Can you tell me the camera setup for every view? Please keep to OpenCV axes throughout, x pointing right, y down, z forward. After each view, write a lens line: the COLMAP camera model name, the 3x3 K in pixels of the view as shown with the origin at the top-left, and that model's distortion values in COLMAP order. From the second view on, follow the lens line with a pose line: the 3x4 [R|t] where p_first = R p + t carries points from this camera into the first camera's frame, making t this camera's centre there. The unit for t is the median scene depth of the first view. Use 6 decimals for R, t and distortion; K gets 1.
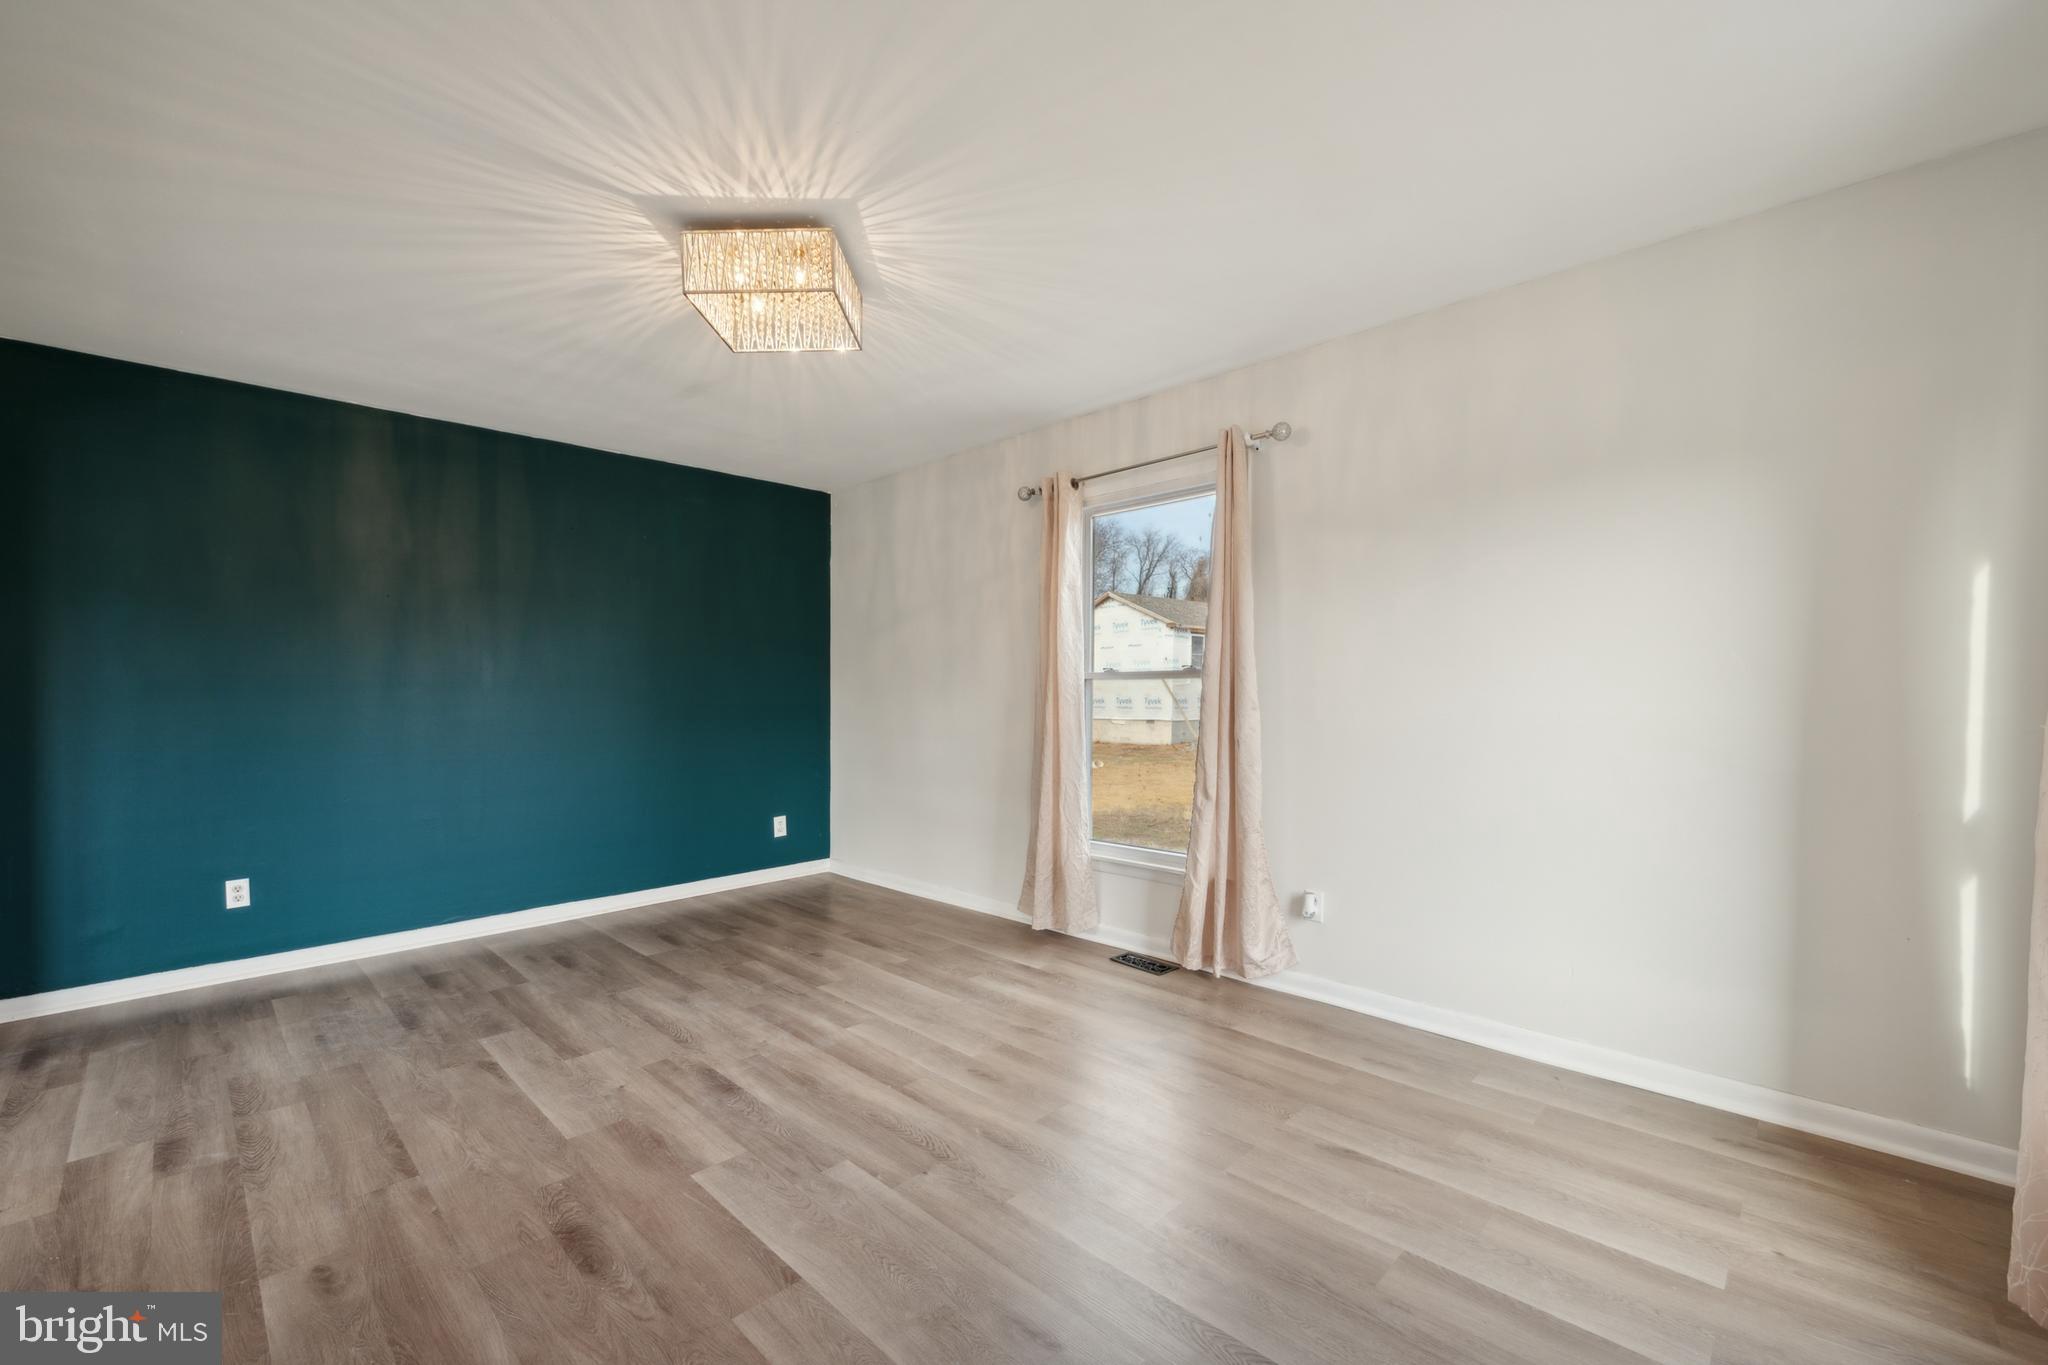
lens RADIAL K [[833.7, 0, 1032.7], [0, 833.7, 708.1], [0, 0, 1]] dist [0.001848, 0.000112]
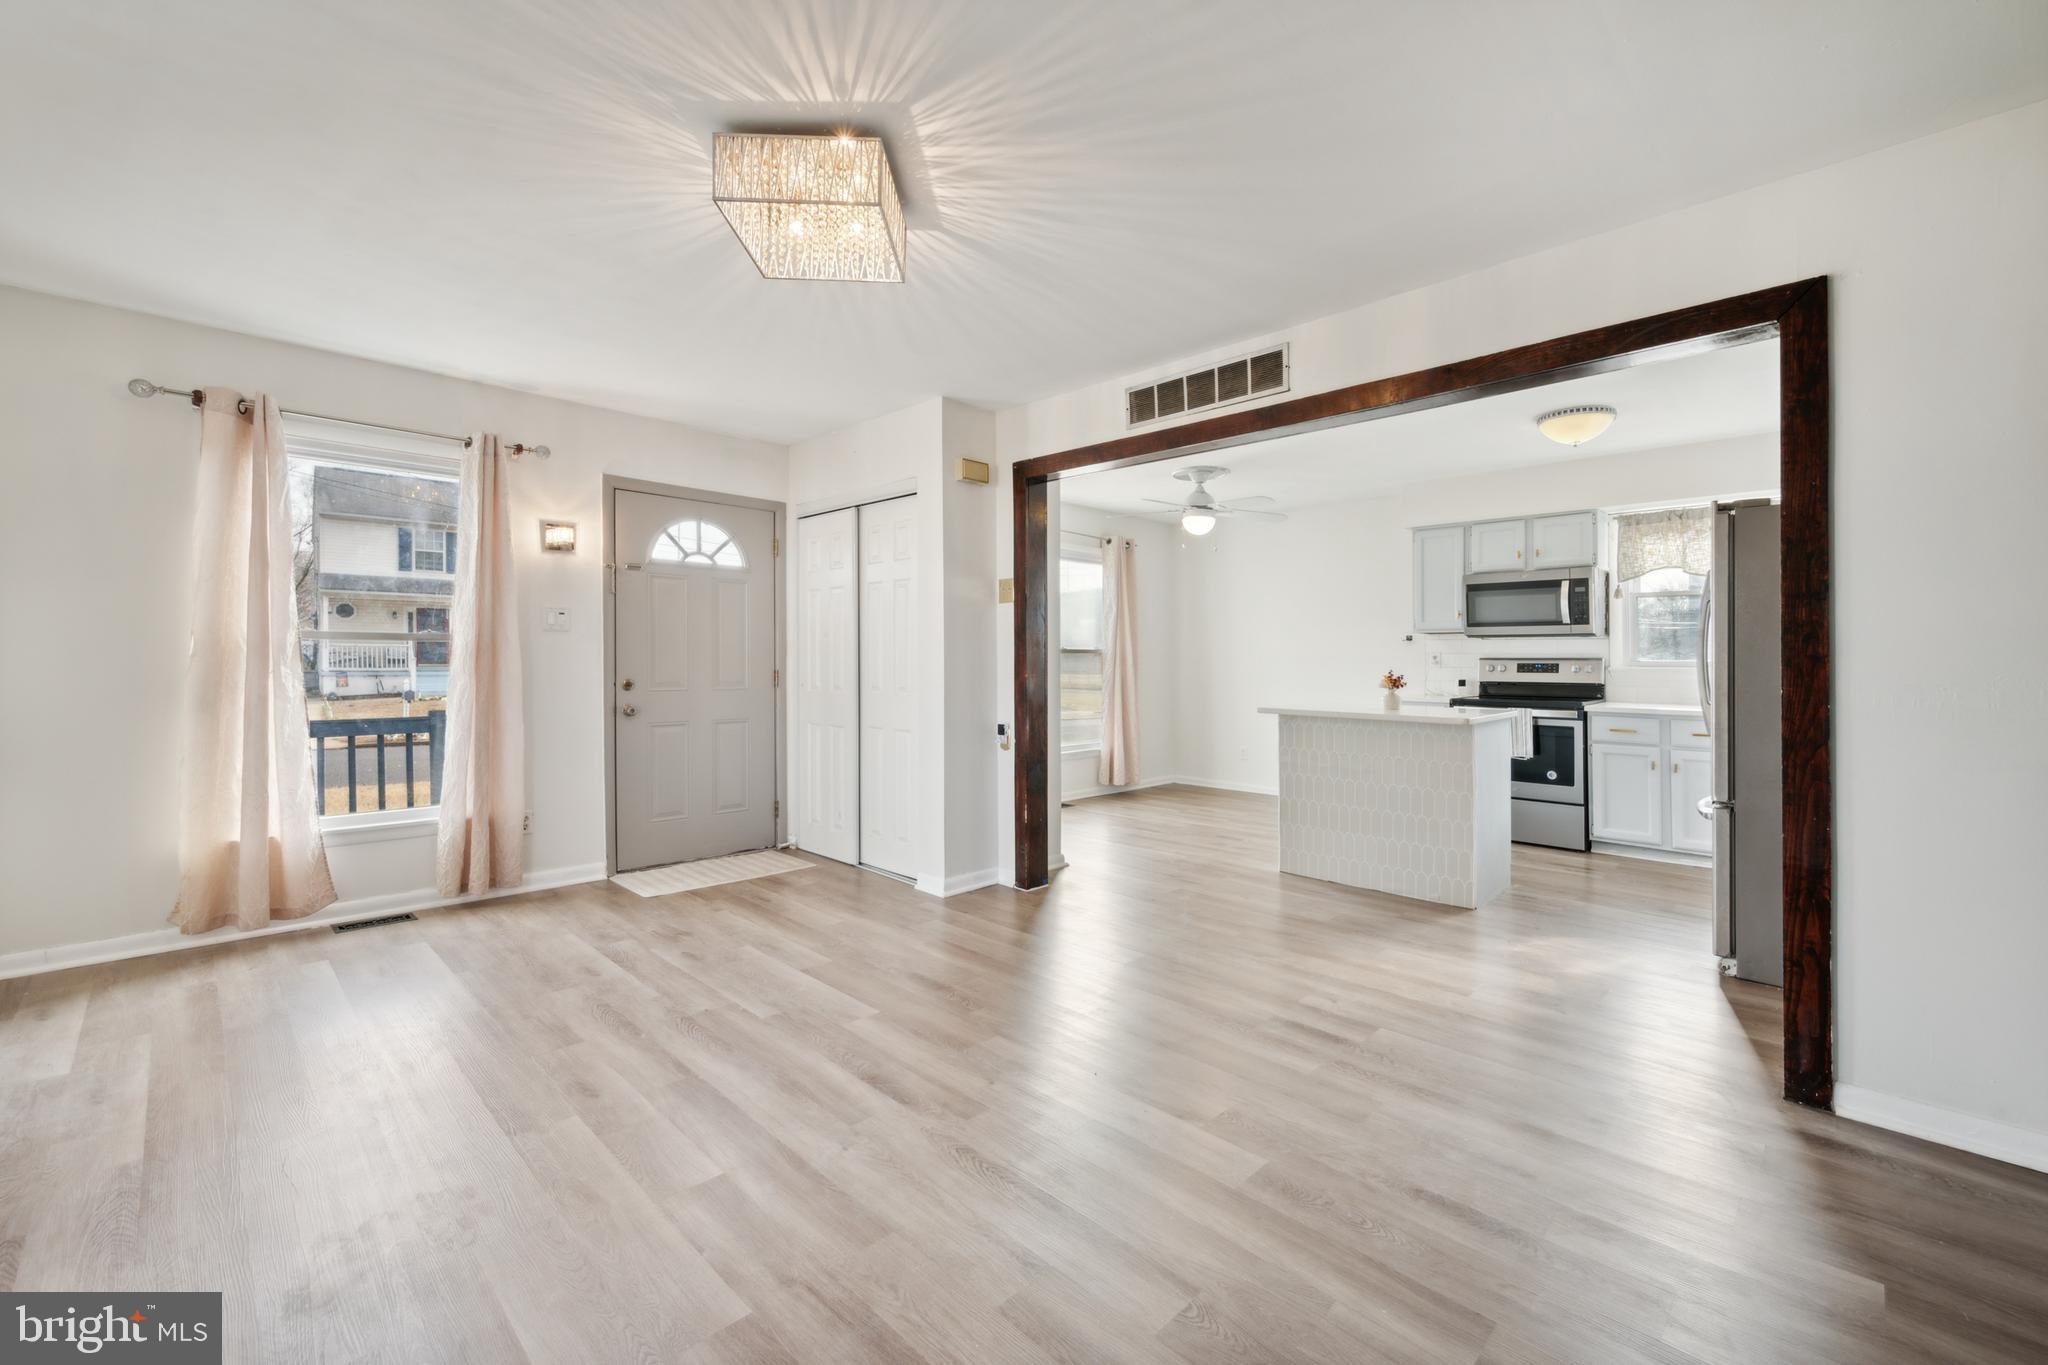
lens RADIAL K [[847.4, 0, 1033.0], [0, 847.4, 655.8], [0, 0, 1]] dist [-0.002462, -0.000561]
pose [[-0.999901, 0.000001, 0.014036, -0.519916], [0.000128, 0.999959, 0.009013, -0.019501], [-0.014036, 0.009014, -0.999861, 1.811332]]
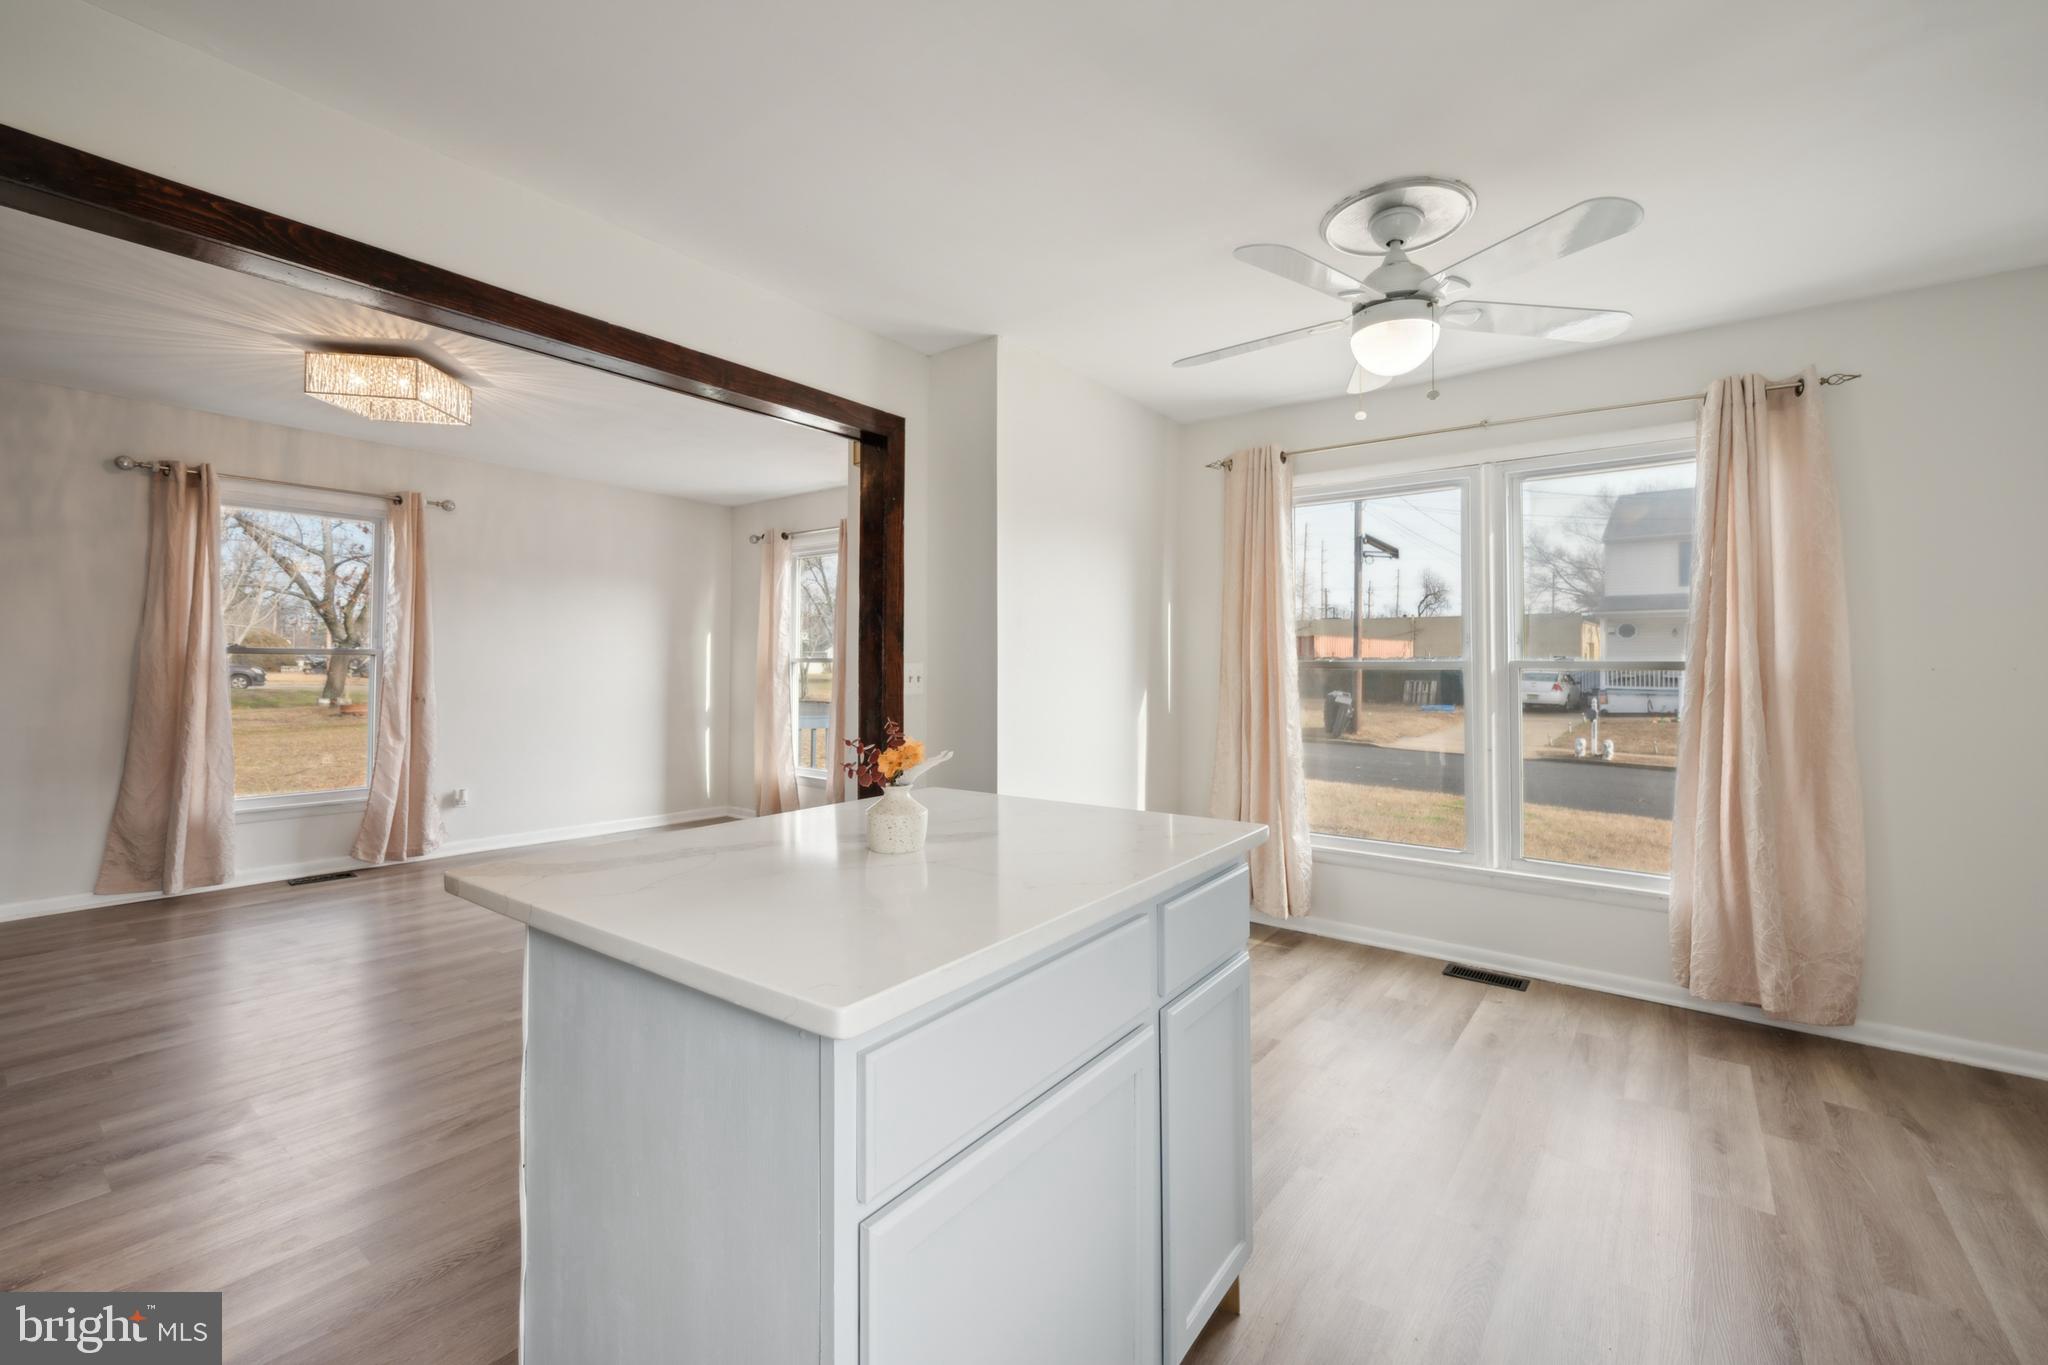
lens RADIAL K [[847.4, 0, 1033.0], [0, 847.4, 655.8], [0, 0, 1]] dist [-0.002462, -0.000561]
pose [[-0.111058, 0.020497, 0.993603, -1.753070], [0.007836, 0.999774, -0.019749, -0.002215], [-0.993783, 0.005593, -0.111193, 0.066017]]
